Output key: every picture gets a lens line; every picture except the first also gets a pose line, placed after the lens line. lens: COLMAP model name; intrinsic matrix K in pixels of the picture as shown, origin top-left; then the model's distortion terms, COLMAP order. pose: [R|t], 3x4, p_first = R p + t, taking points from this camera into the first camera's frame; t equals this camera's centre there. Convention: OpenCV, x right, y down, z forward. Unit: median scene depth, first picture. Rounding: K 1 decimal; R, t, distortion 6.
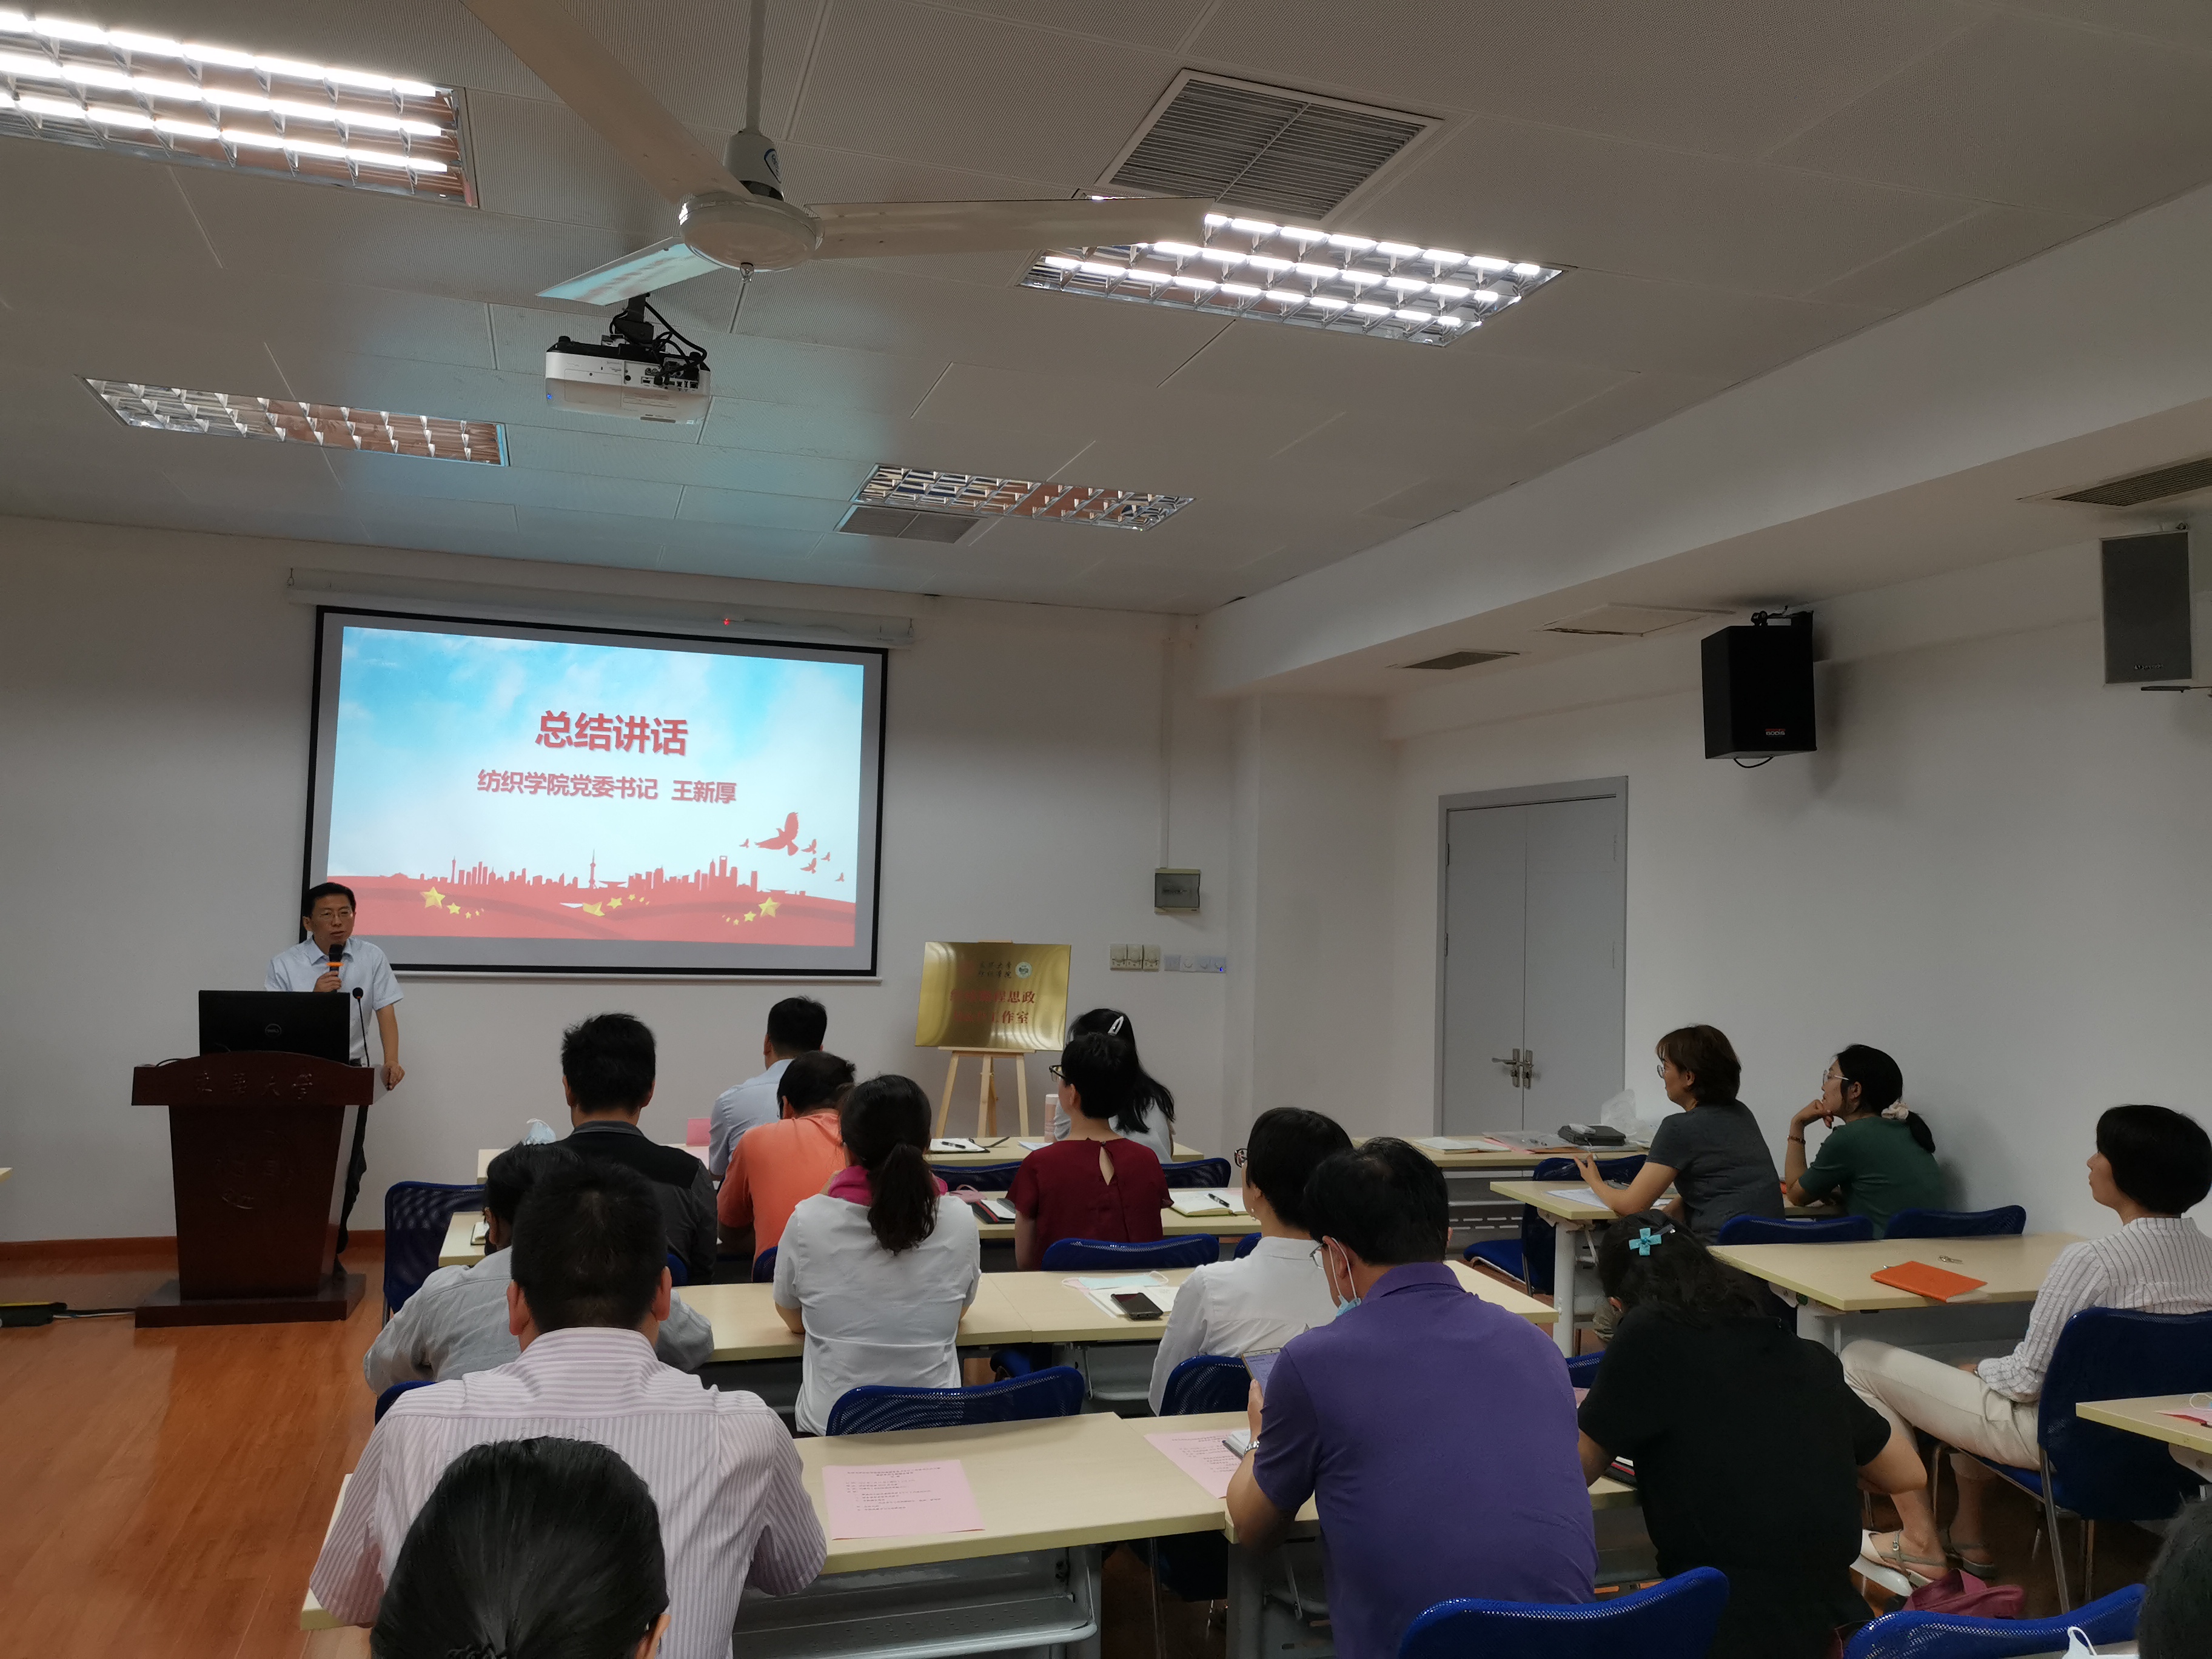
lens RADIAL K [[1687.8, 0, 1106.0], [0, 1687.8, 829.5], [0, 0, 1]] dist [0.029421, -0.003666]
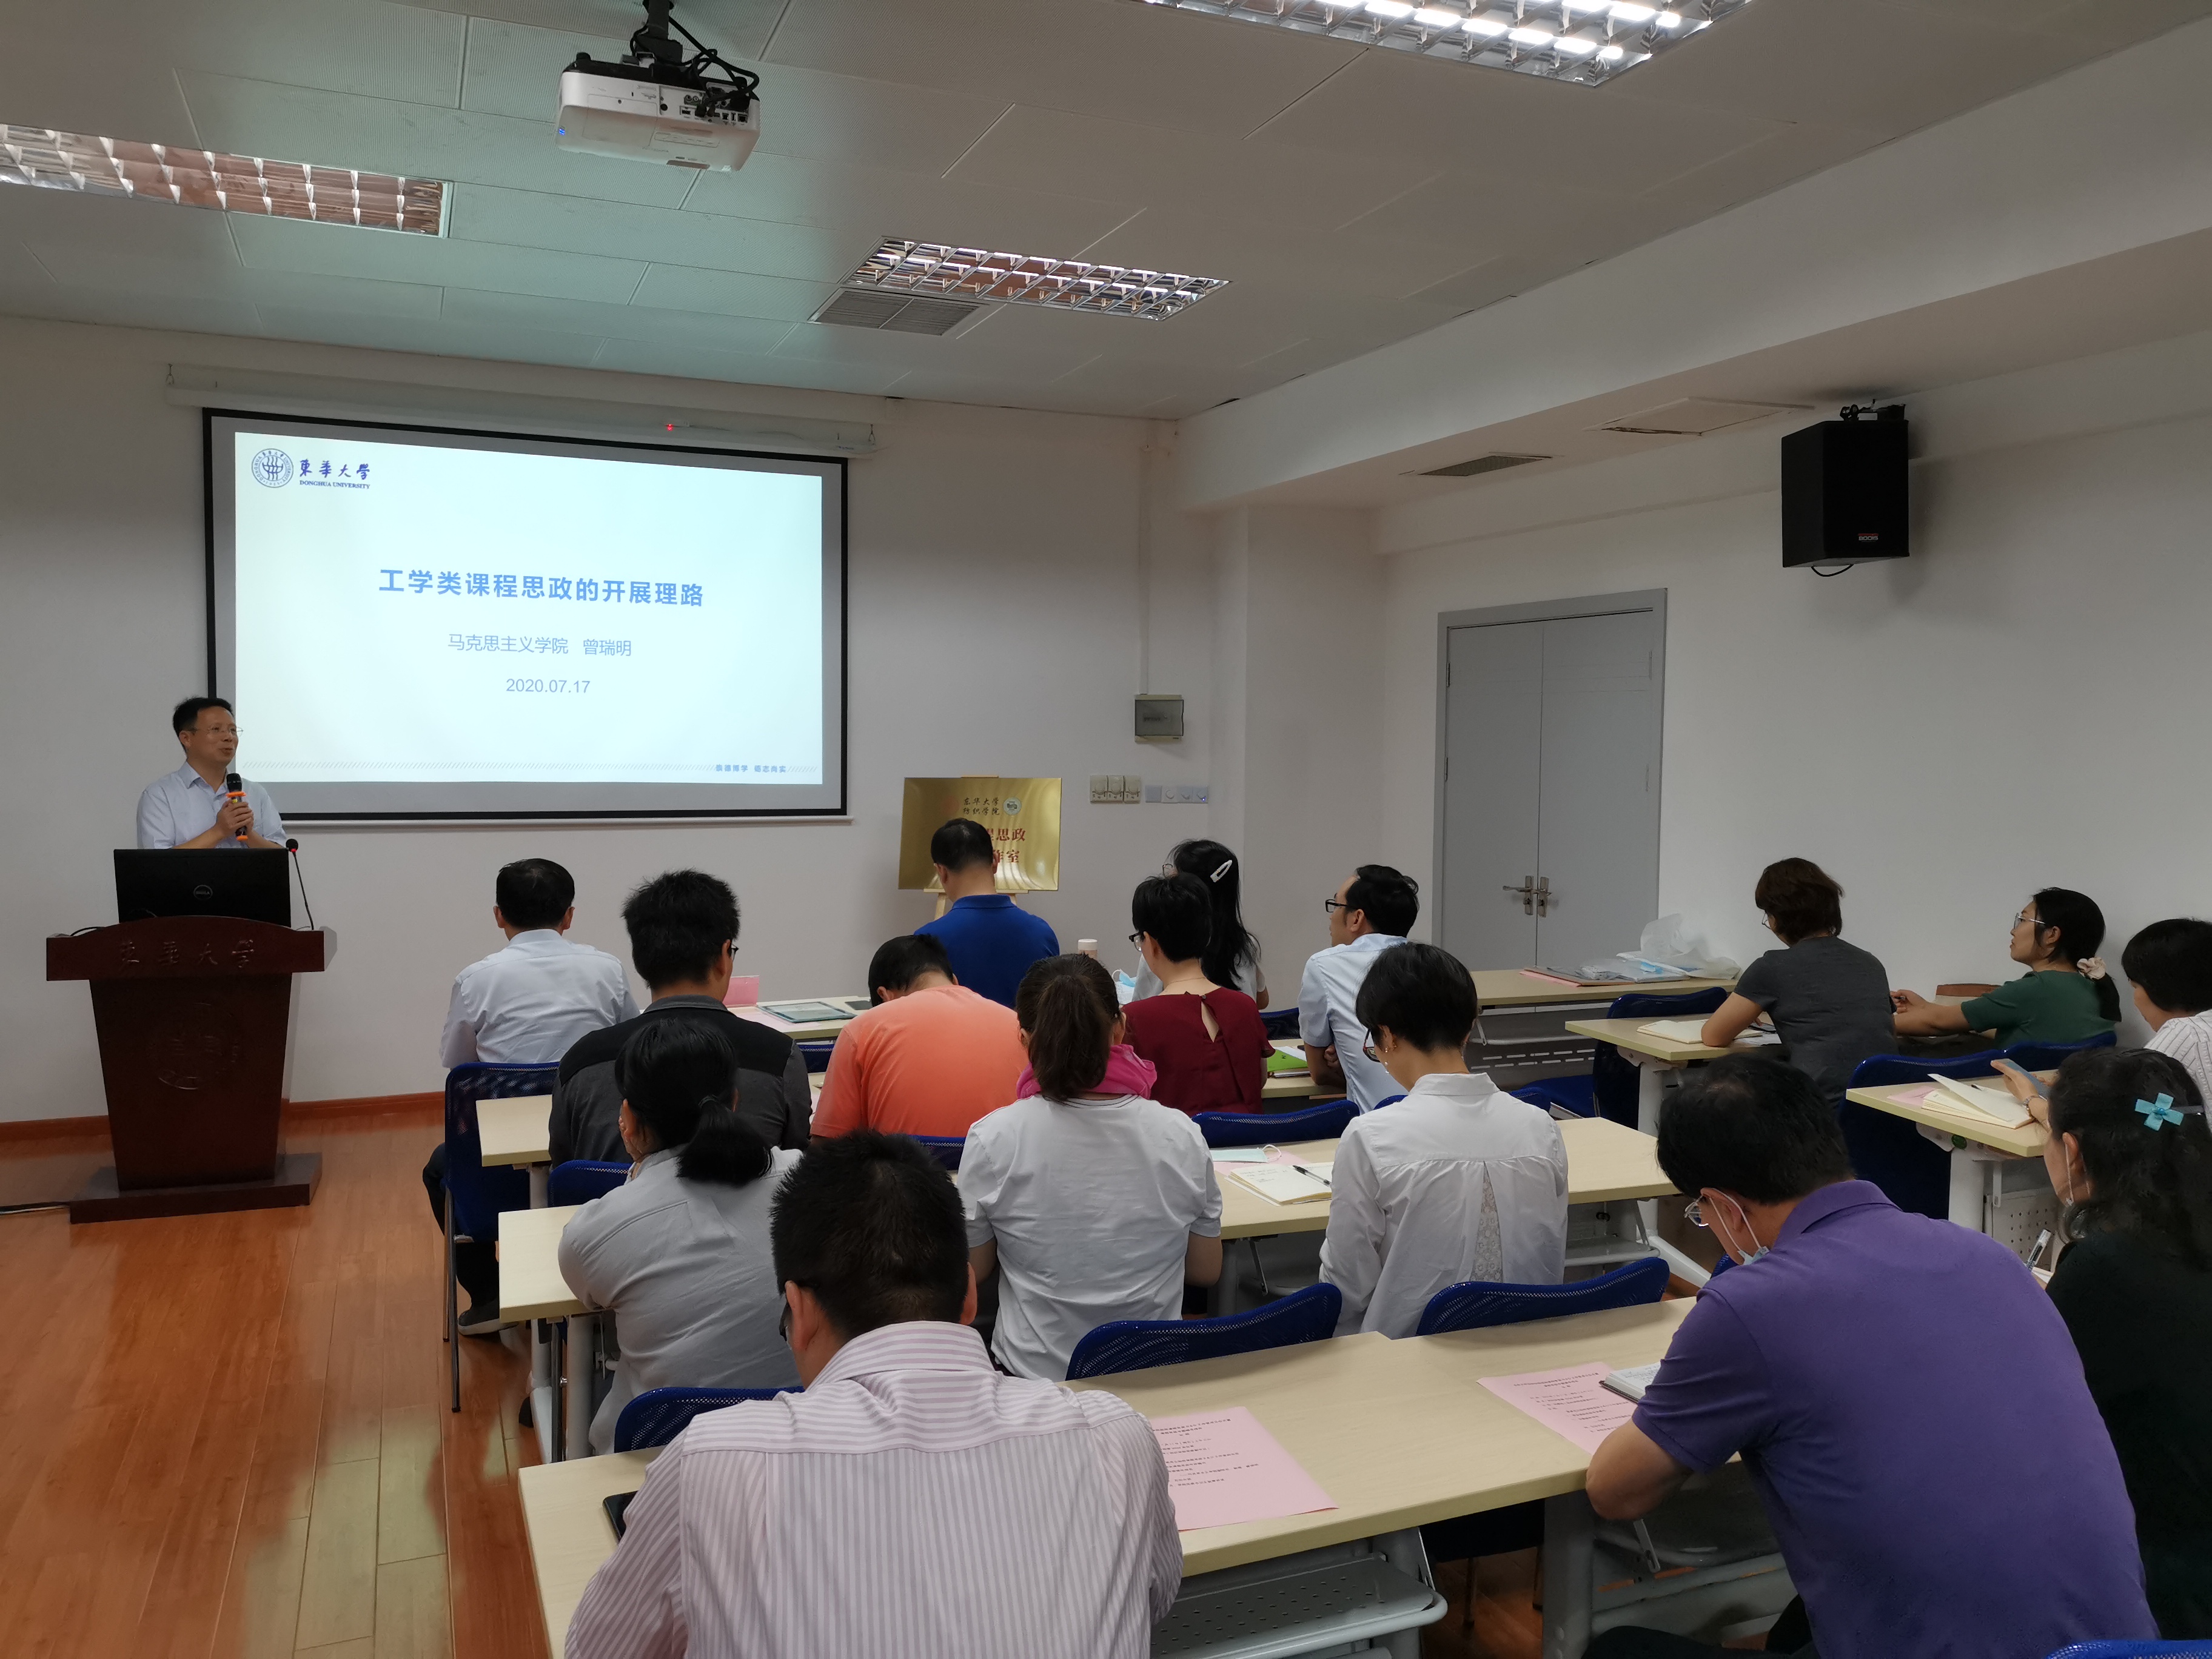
lens RADIAL K [[1687.8, 0, 1106.0], [0, 1687.8, 829.5], [0, 0, 1]] dist [0.029421, -0.003666]
pose [[0.996528, -0.022722, 0.080092, -0.080918], [0.014309, 0.994464, 0.104101, -0.000550], [-0.082014, -0.102593, 0.991337, 0.073896]]
